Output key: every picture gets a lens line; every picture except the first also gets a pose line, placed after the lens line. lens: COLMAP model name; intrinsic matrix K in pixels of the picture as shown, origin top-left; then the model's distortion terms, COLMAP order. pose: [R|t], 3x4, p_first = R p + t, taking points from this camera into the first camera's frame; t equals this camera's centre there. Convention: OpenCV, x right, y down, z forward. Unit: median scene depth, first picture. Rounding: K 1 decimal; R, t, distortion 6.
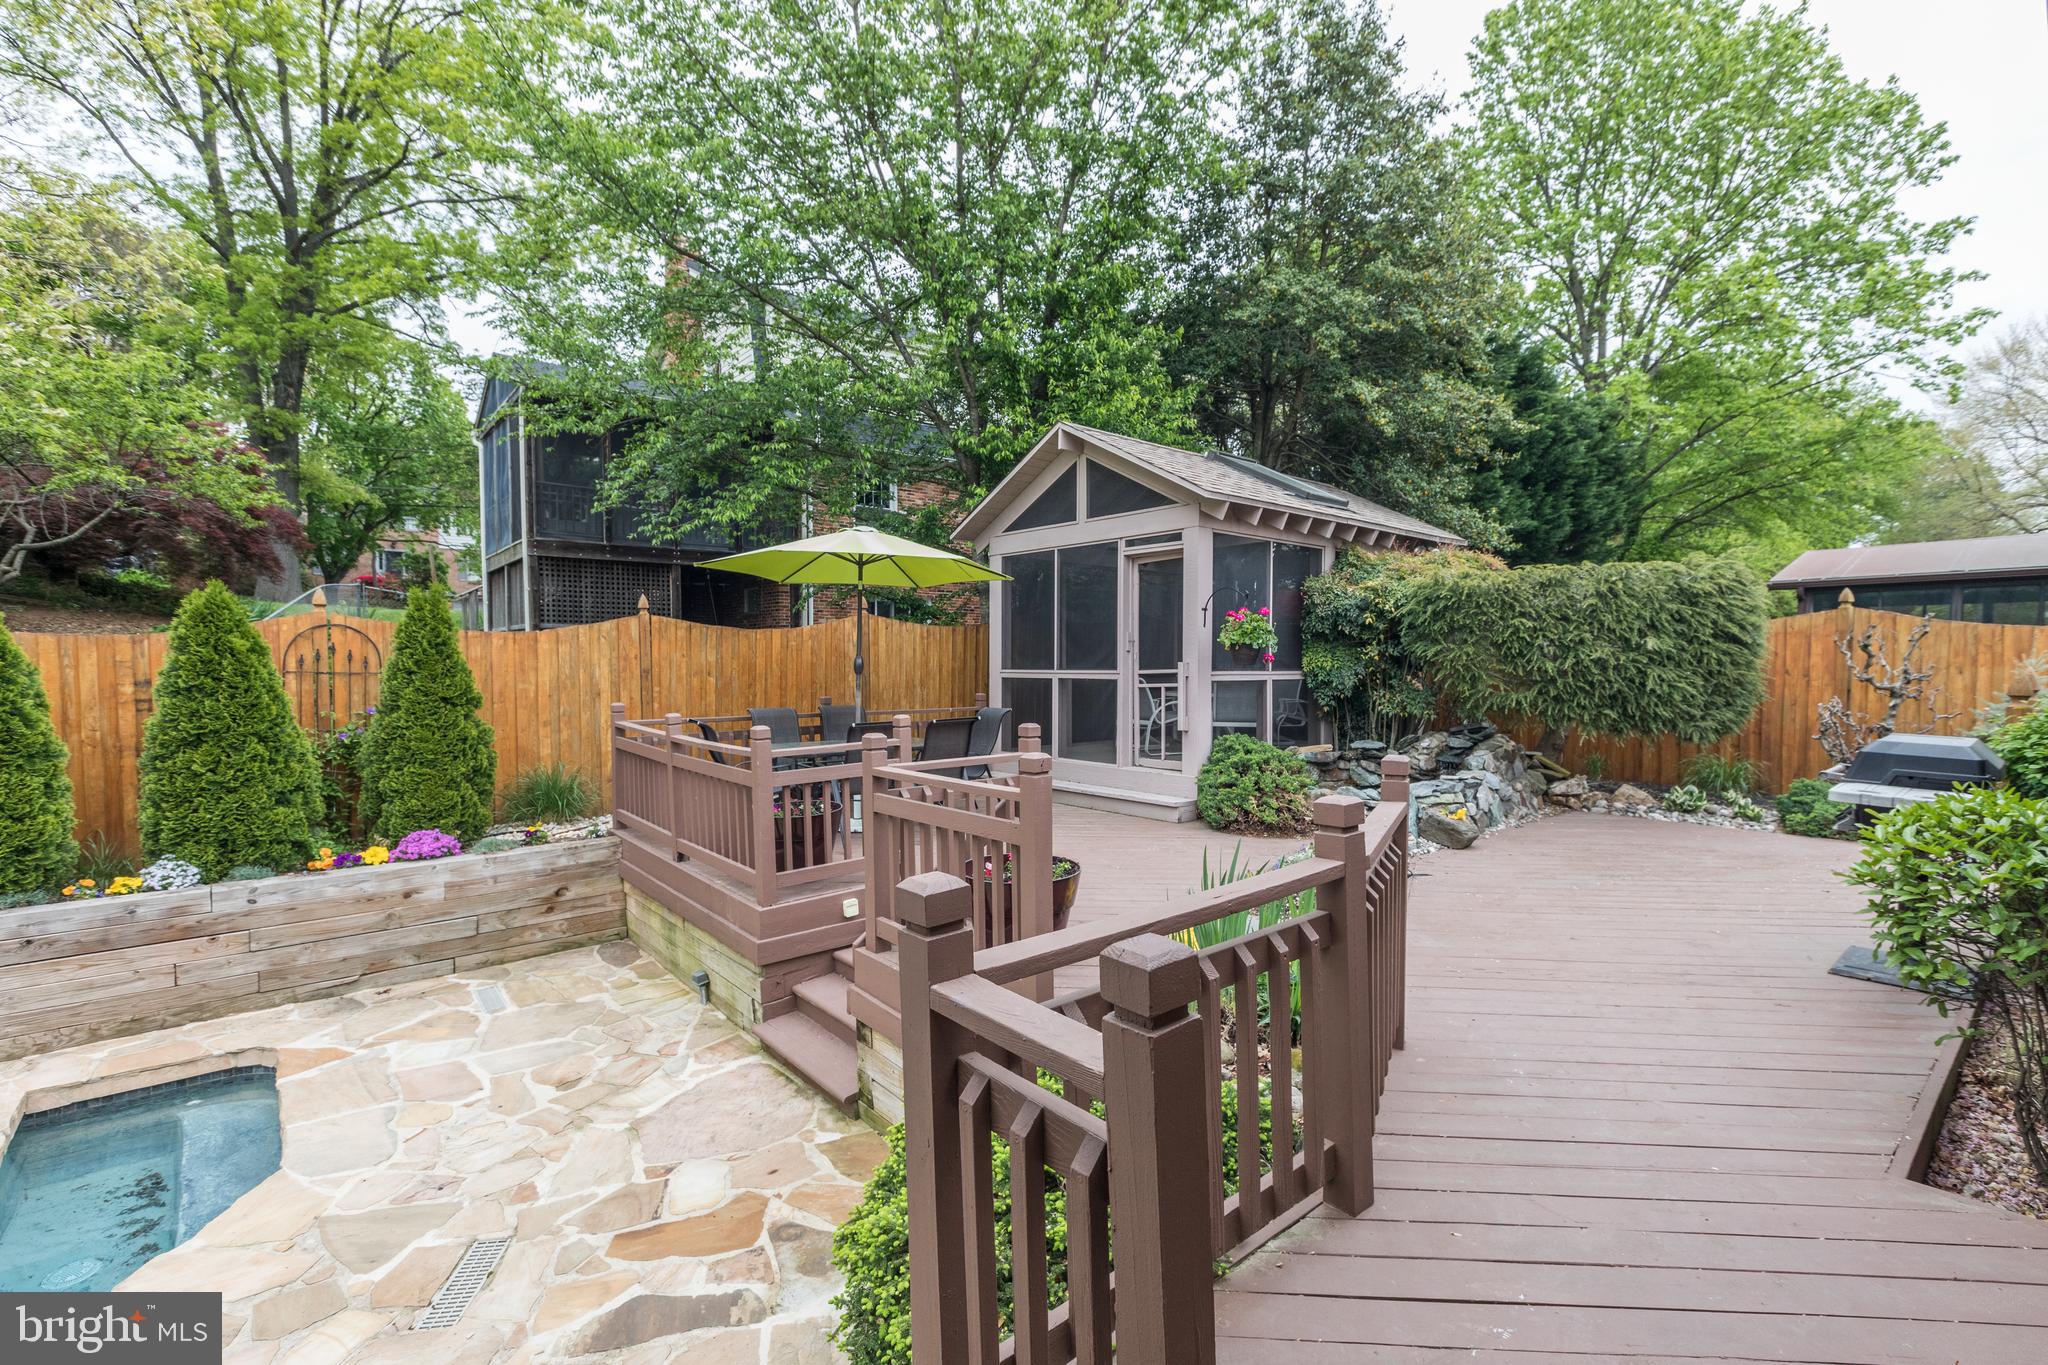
lens RADIAL K [[943.7, 0, 1021.1], [0, 943.7, 692.8], [0, 0, 1]] dist [-0.005440, -0.004002]
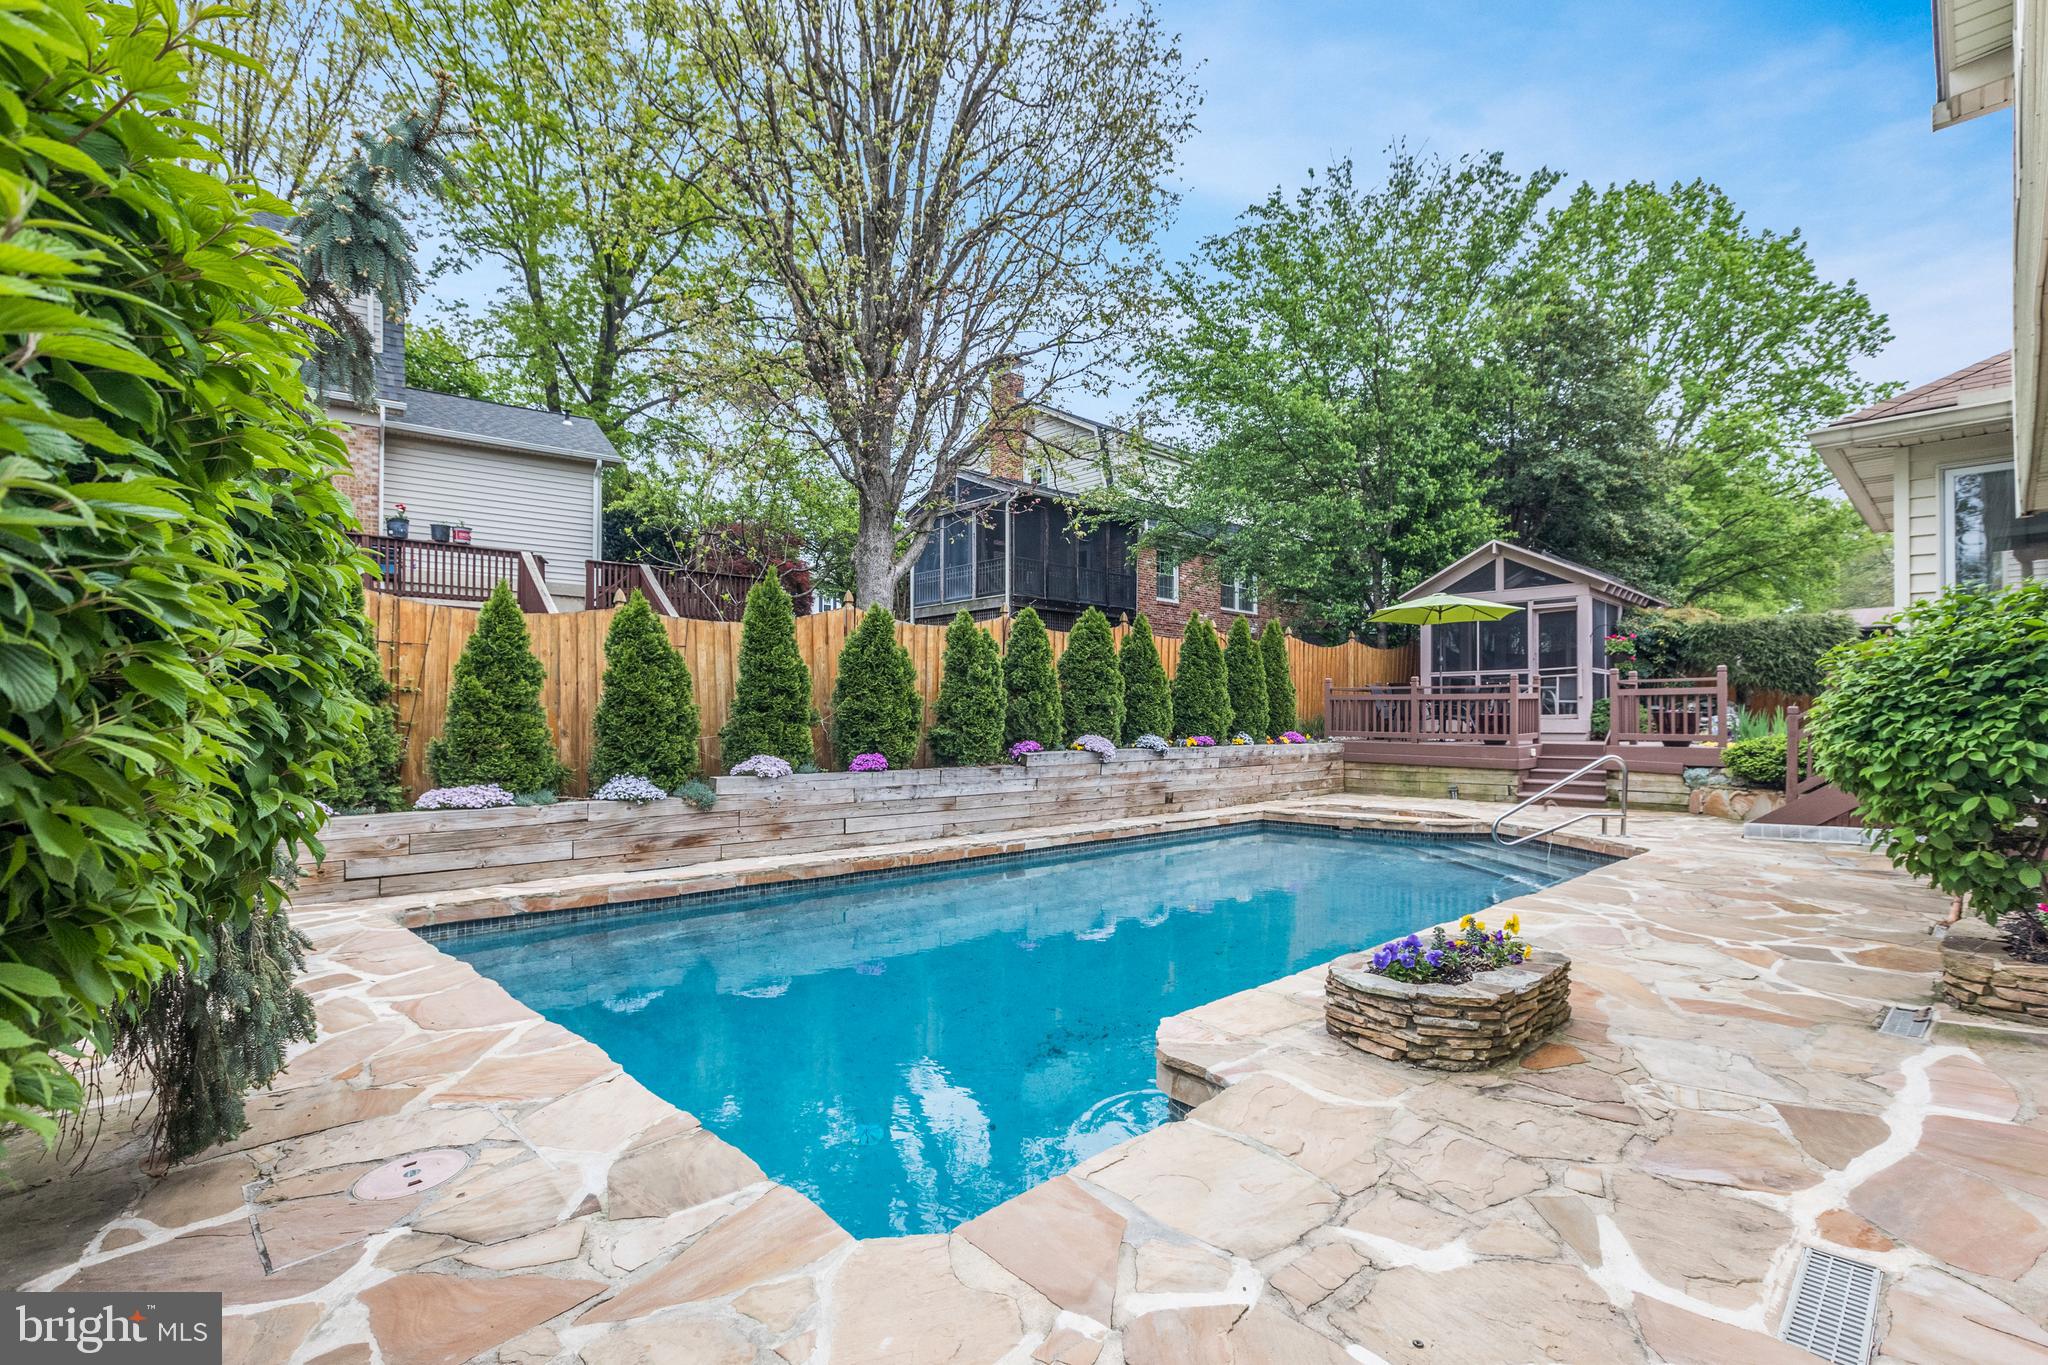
lens RADIAL K [[943.7, 0, 1046.8], [0, 943.7, 716.5], [0, 0, 1]] dist [-0.005440, -0.004002]
pose [[0.997755, 0.002407, 0.066933, -0.963102], [0.000174, 0.999257, -0.038531, 0.140866], [-0.066976, 0.038456, 0.997013, -0.797472]]
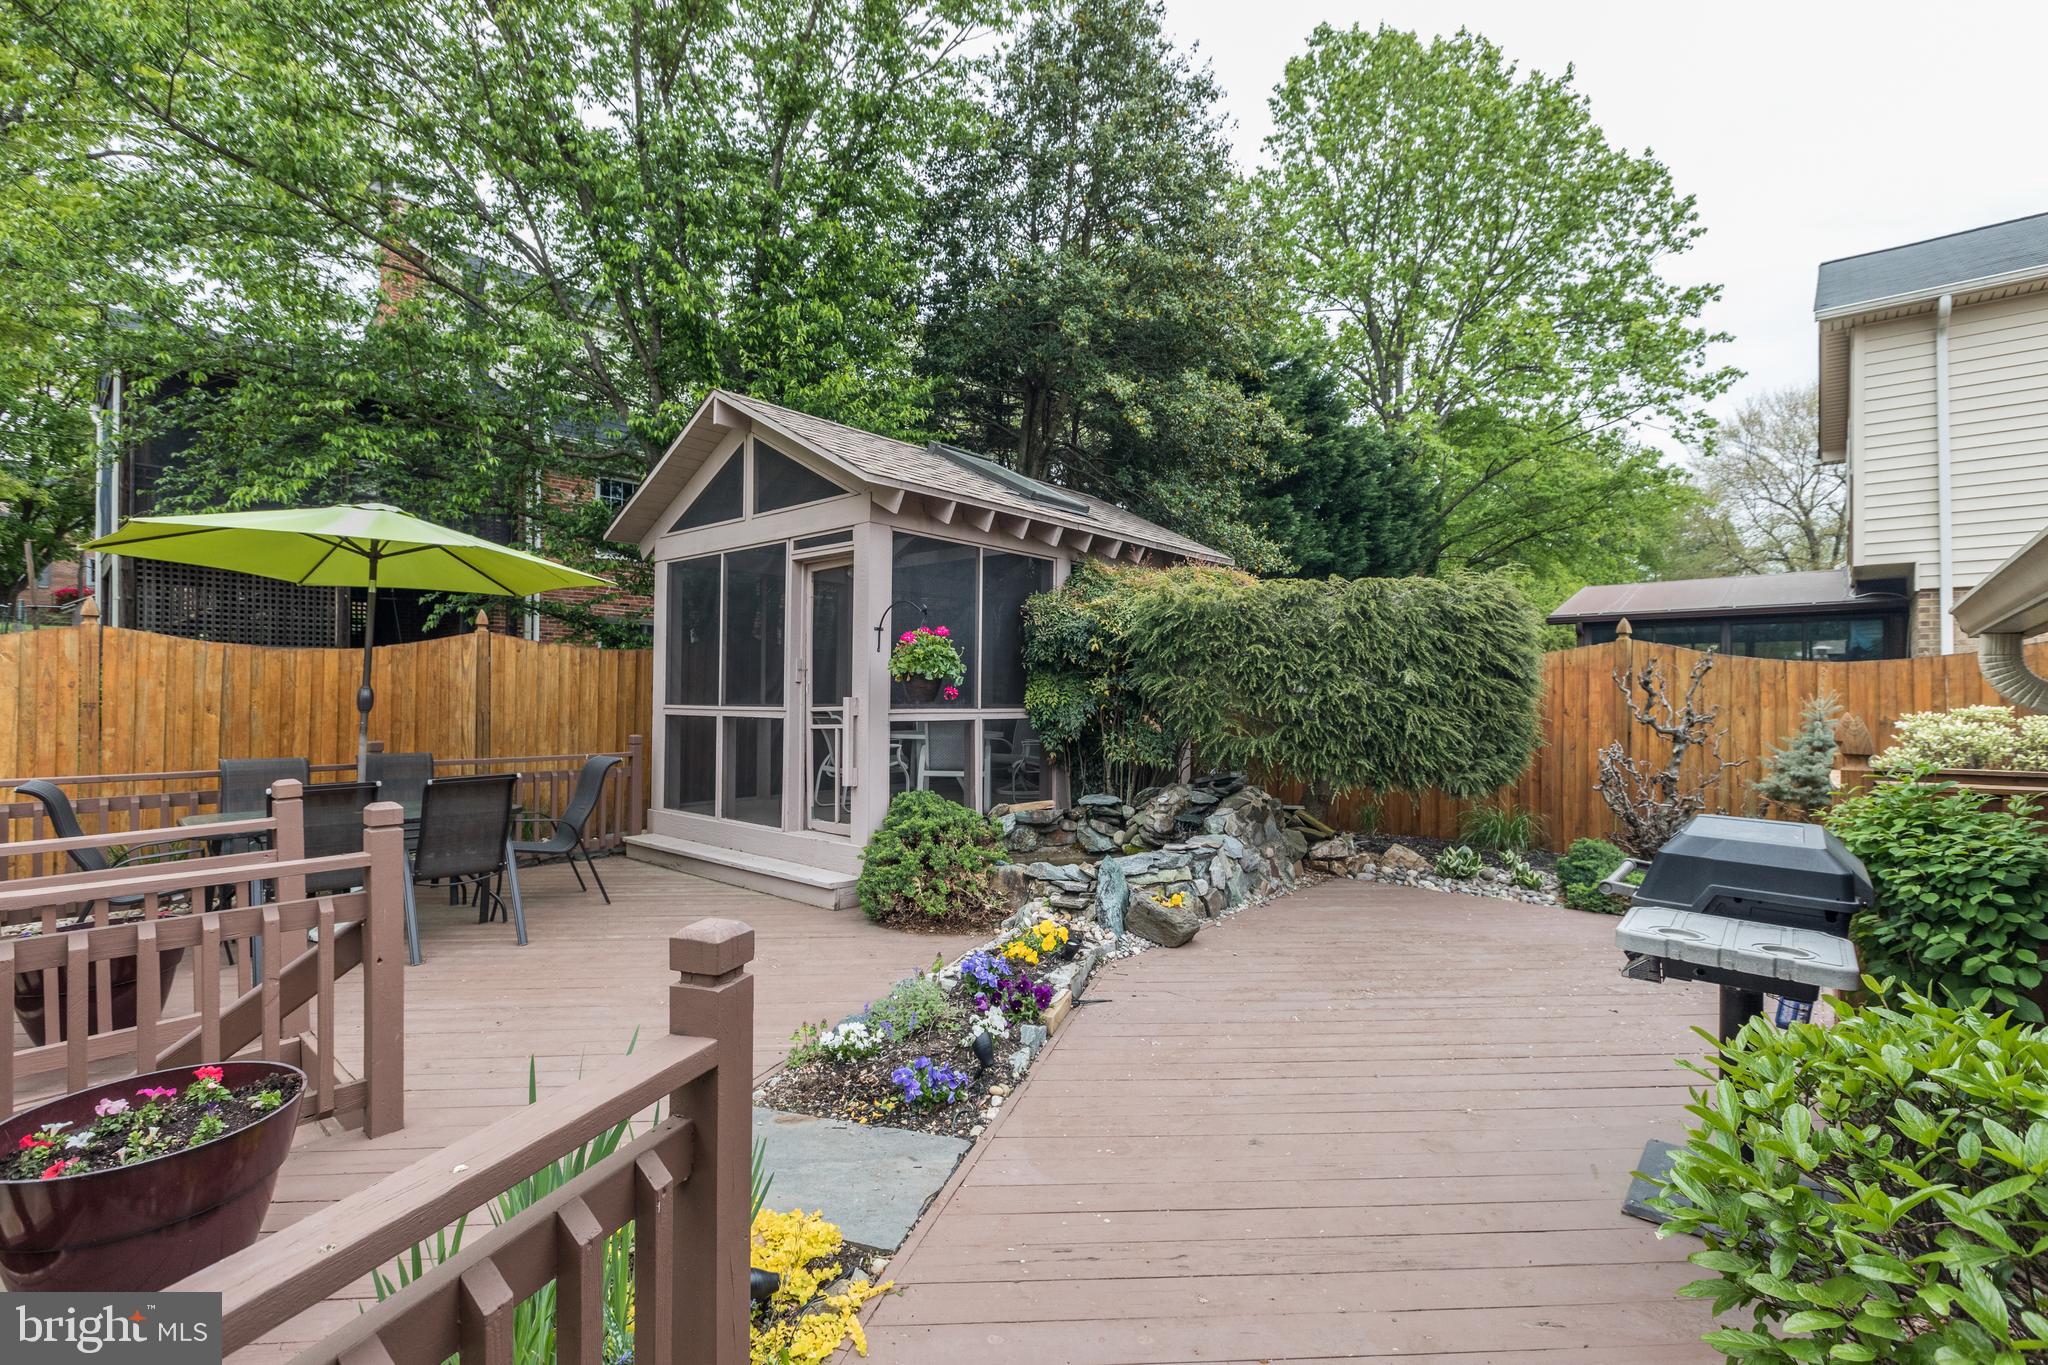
lens RADIAL K [[943.7, 0, 1013.6], [0, 943.7, 676.5], [0, 0, 1]] dist [-0.005440, -0.004002]
pose [[0.989173, 0.009273, 0.146461, 0.170073], [-0.001715, 0.998664, -0.051644, -0.008606], [-0.146744, 0.050834, 0.987867, 0.197247]]
